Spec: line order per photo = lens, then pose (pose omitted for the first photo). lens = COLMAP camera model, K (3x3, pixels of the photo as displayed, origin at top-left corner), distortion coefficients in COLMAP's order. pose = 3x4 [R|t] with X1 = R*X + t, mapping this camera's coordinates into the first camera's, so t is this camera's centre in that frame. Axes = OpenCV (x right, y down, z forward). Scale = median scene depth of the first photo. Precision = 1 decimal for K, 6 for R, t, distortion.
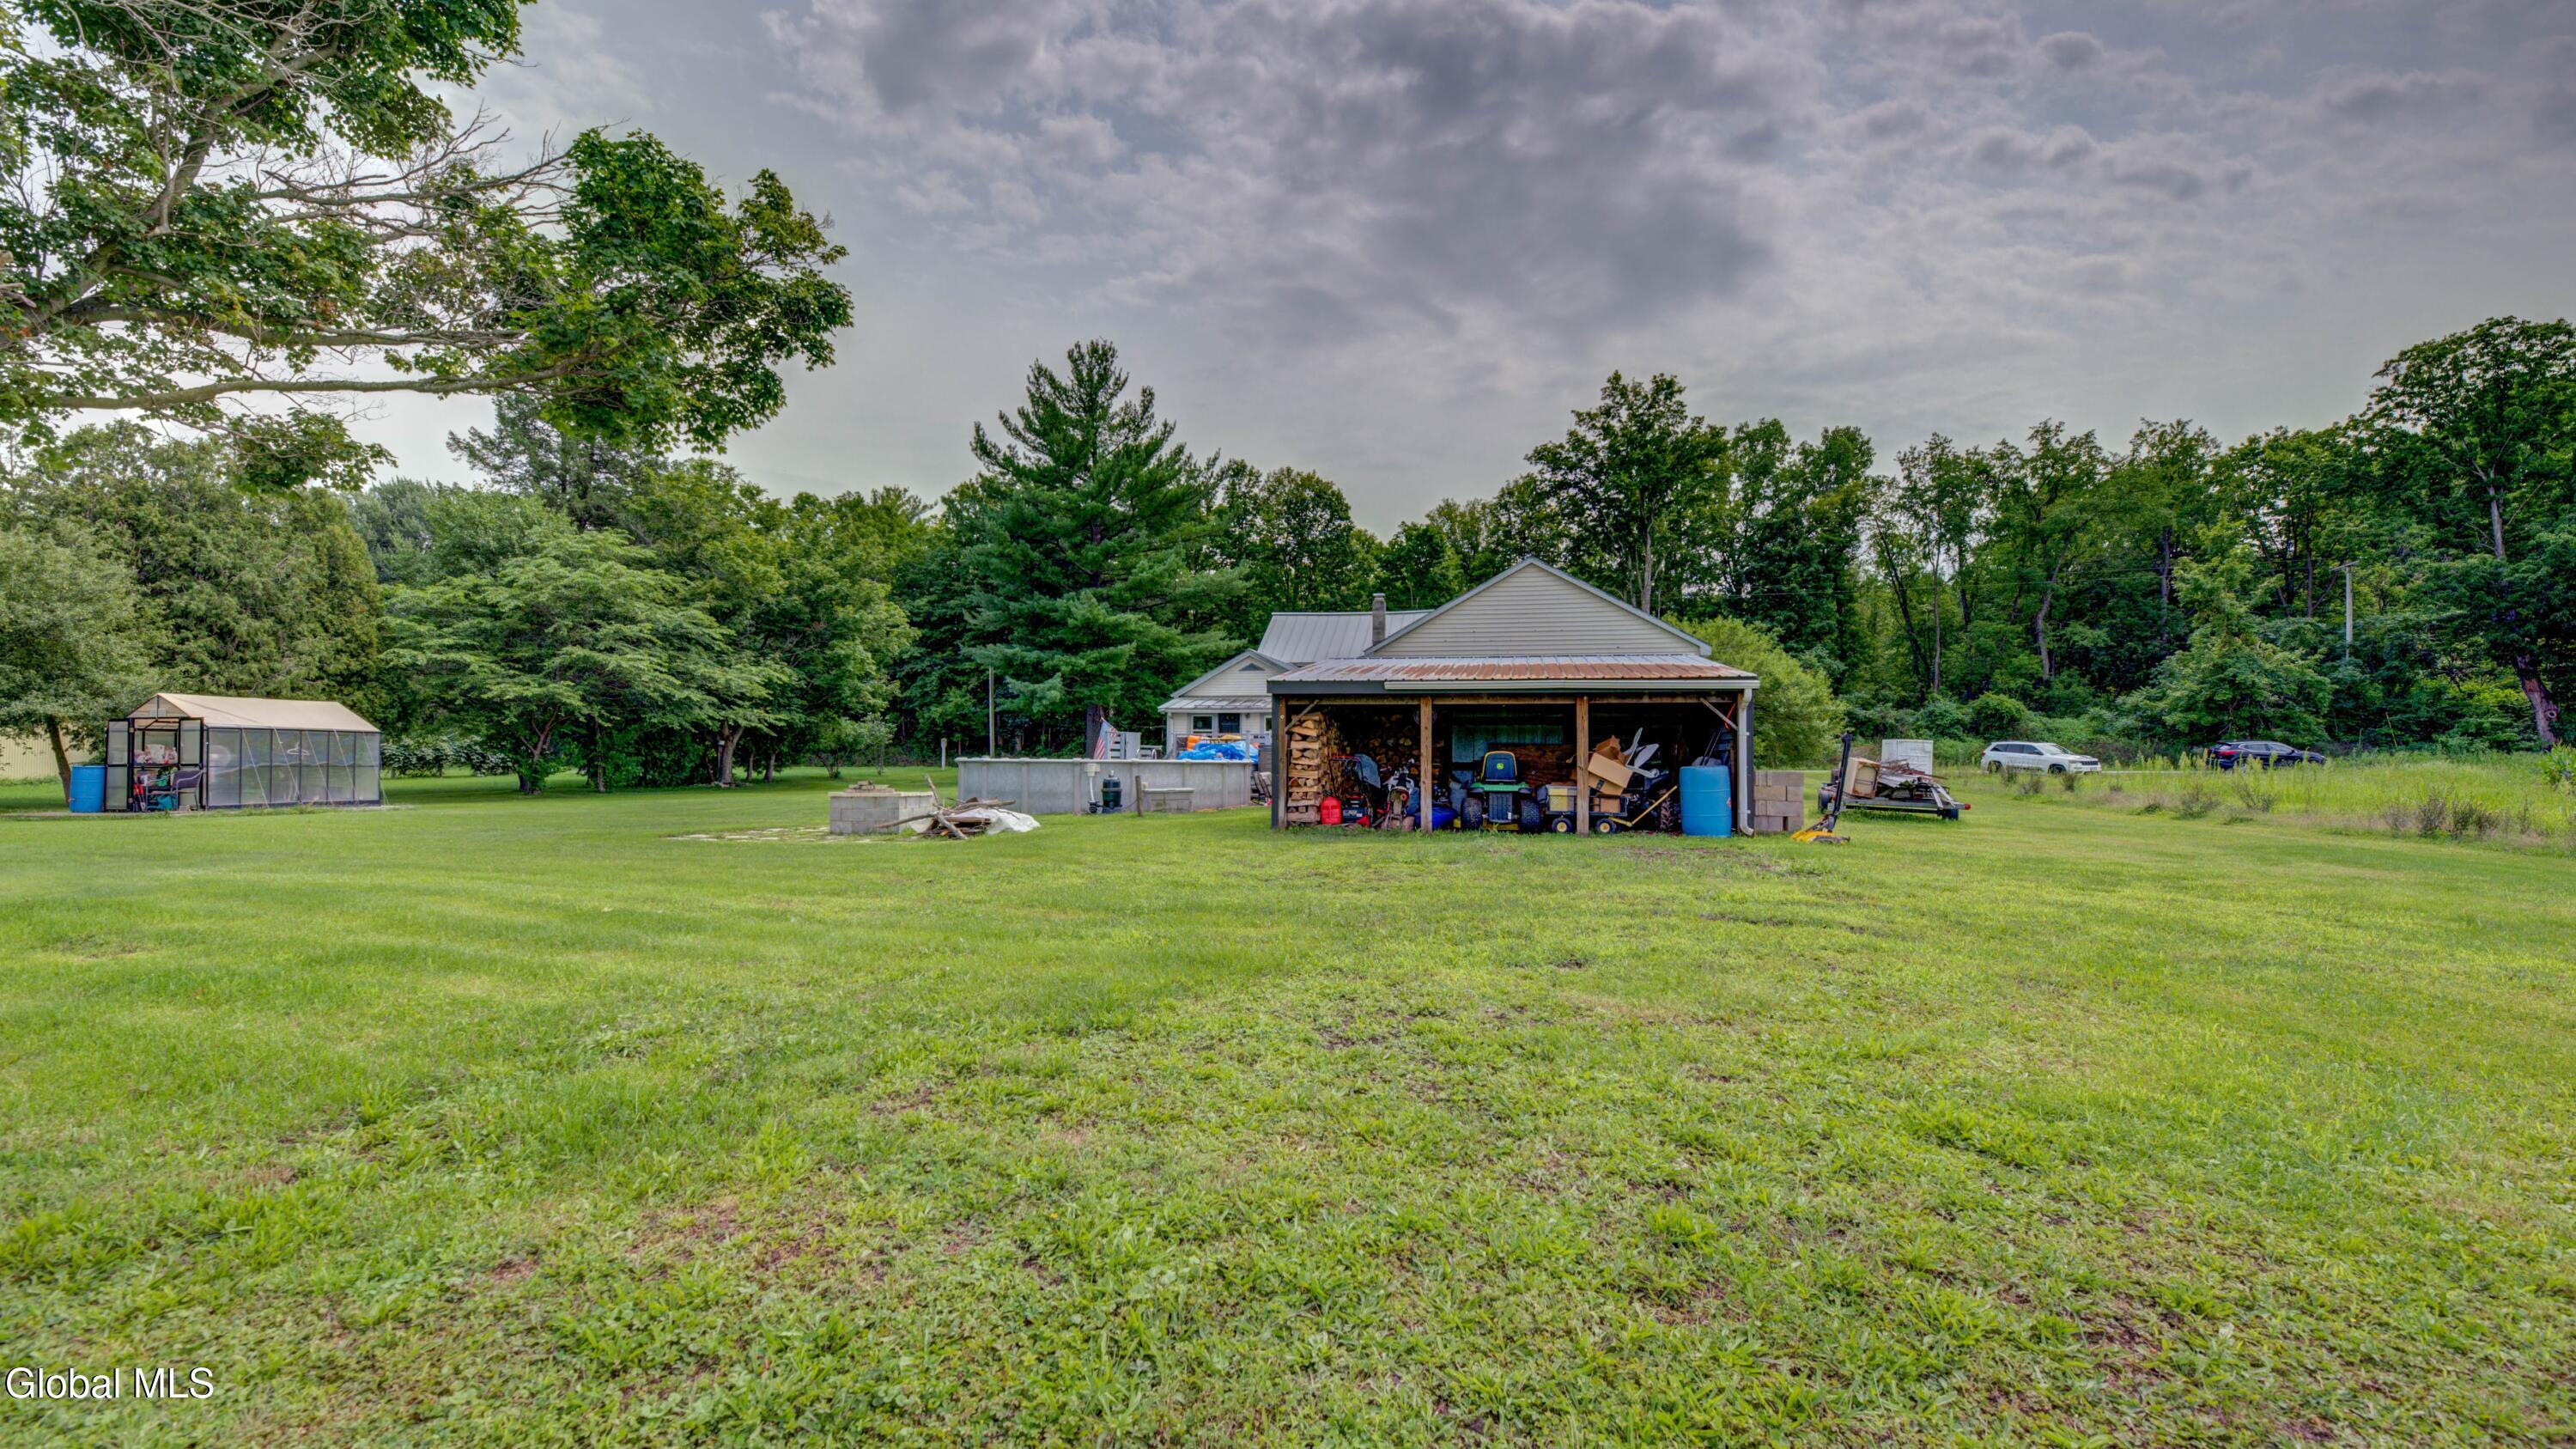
lens RADIAL K [[1124.0, 0, 1288.7], [0, 1124.0, 733.7], [0, 0, 1]] dist [-0.000085, -0.000044]
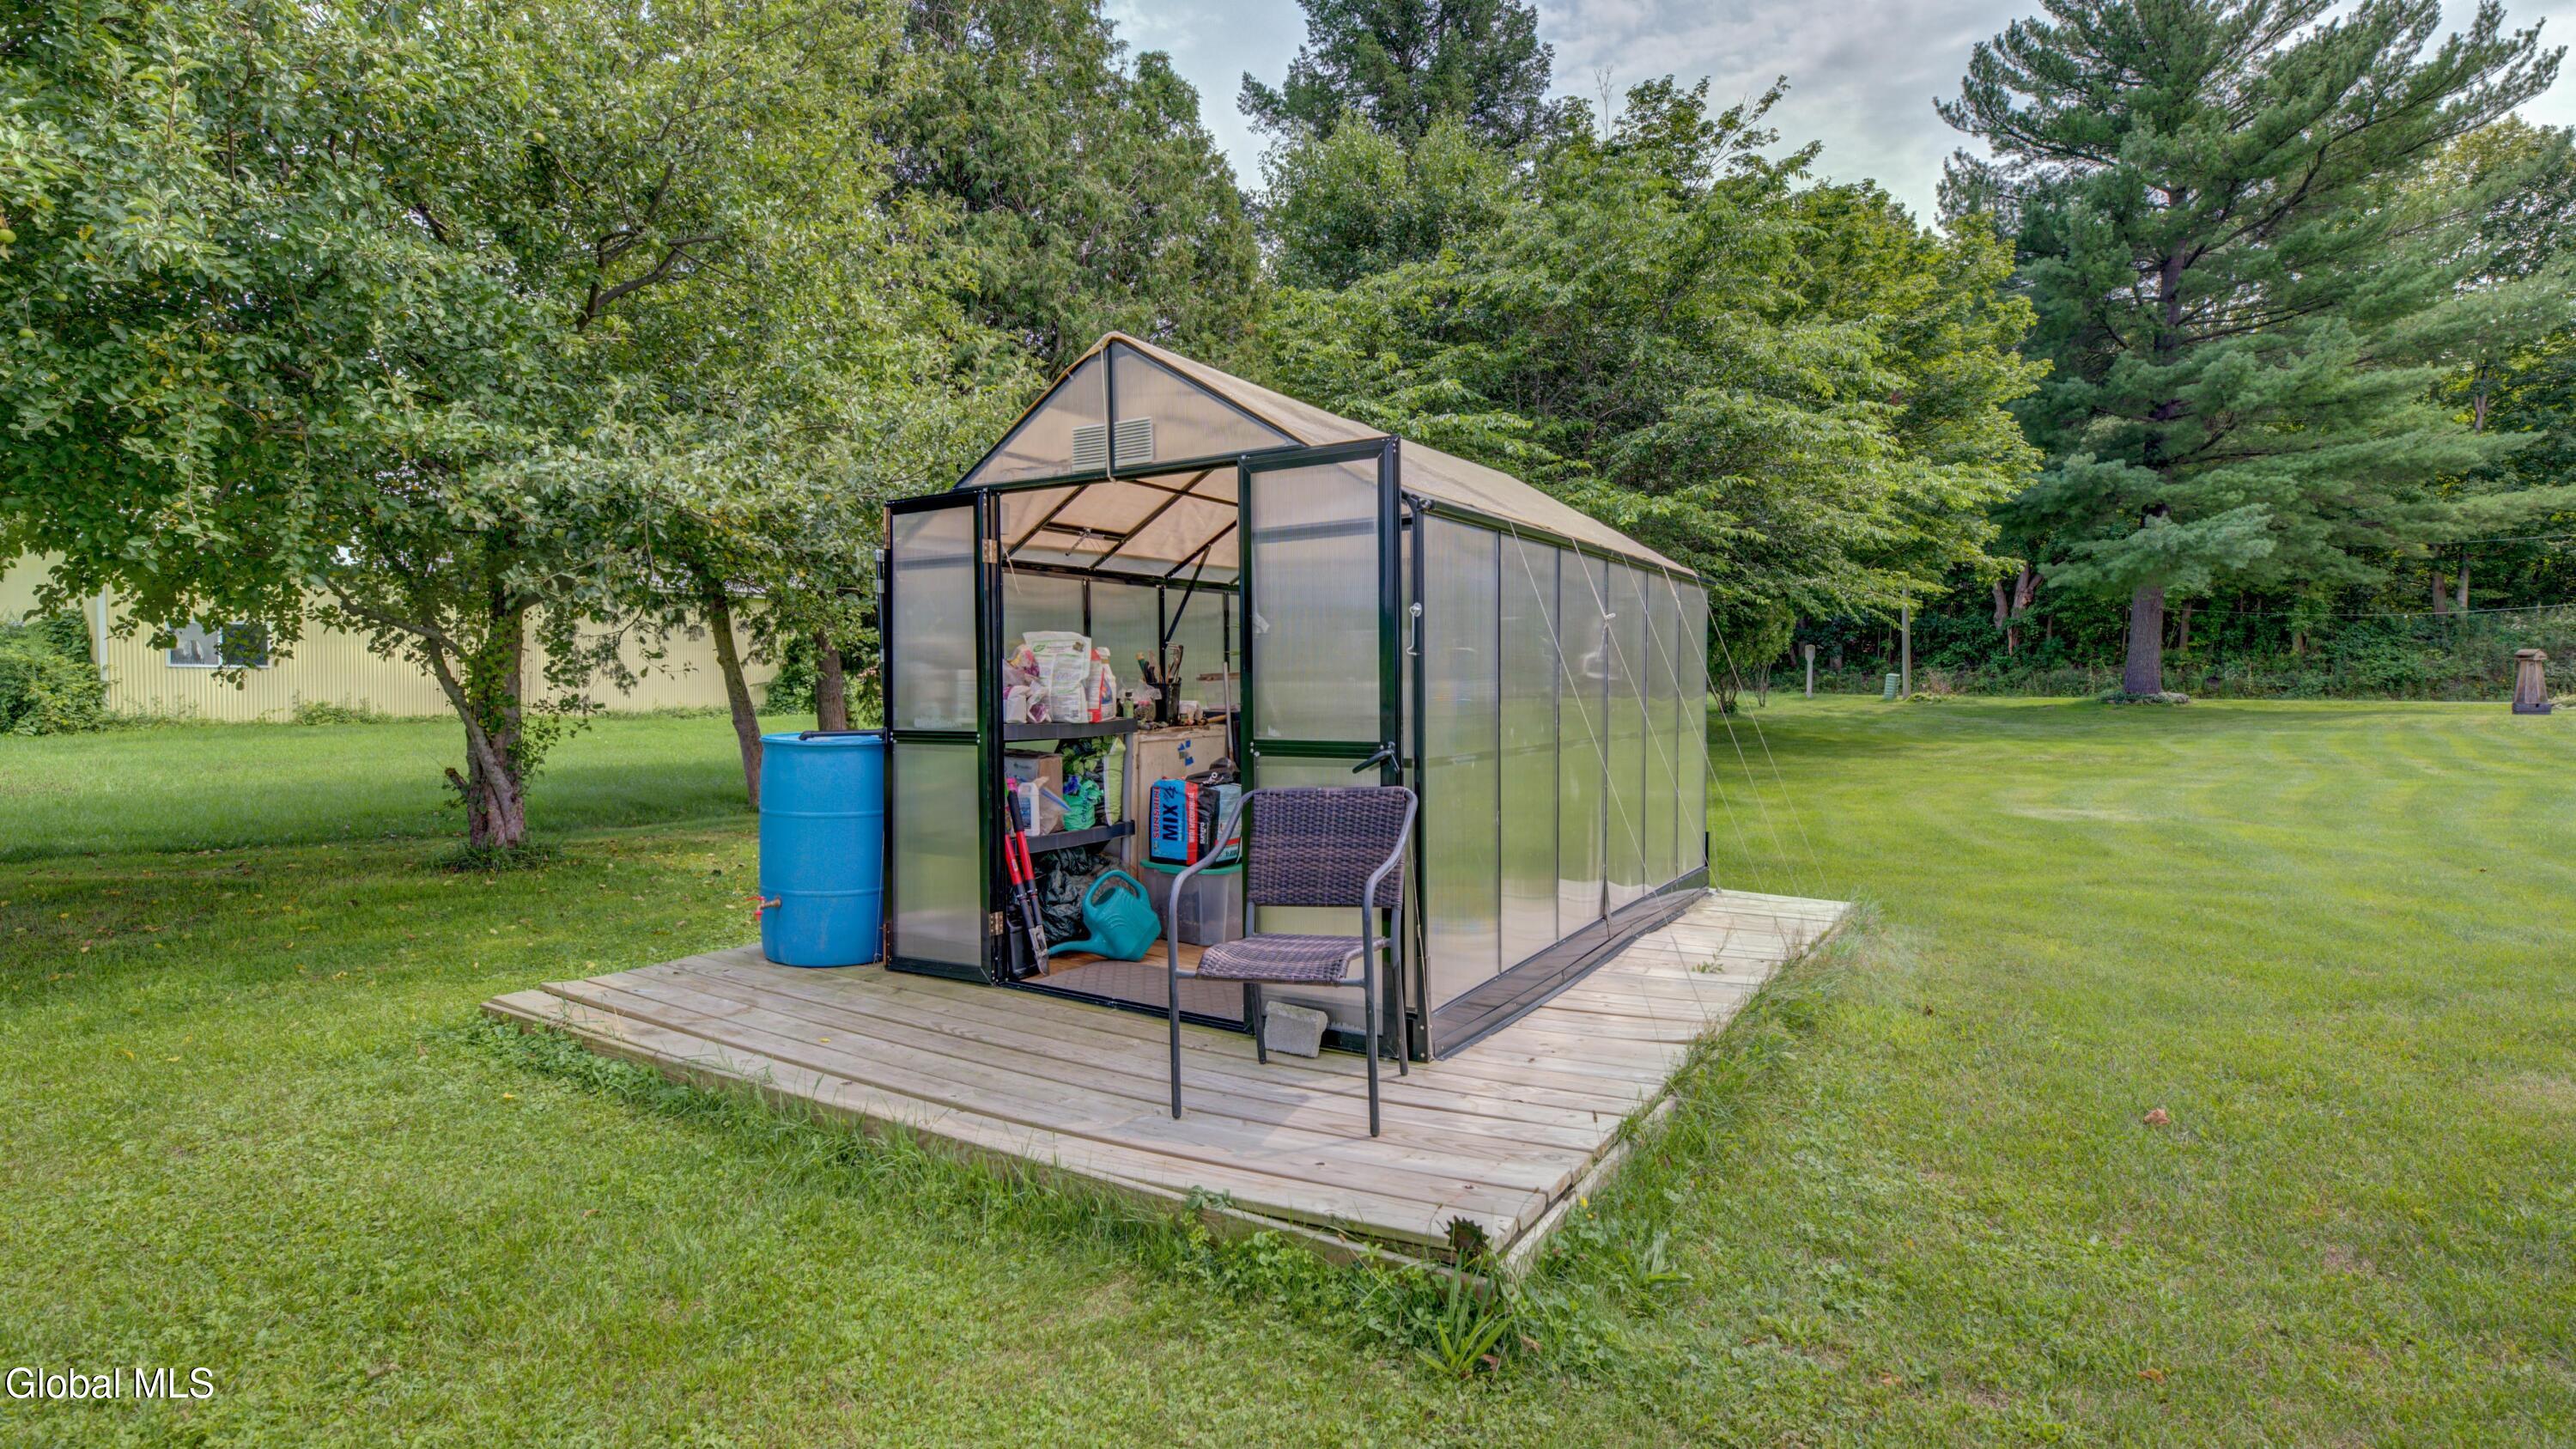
lens RADIAL K [[1255.5, 0, 1288.0], [0, 1255.5, 724.5], [0, 0, 1]] dist [0.000496, 0.000032]
pose [[0.912679, 0.012478, -0.408487, -0.892678], [0.013242, 0.998106, 0.060076, 0.013740], [0.408463, -0.060239, 0.910785, 0.822150]]
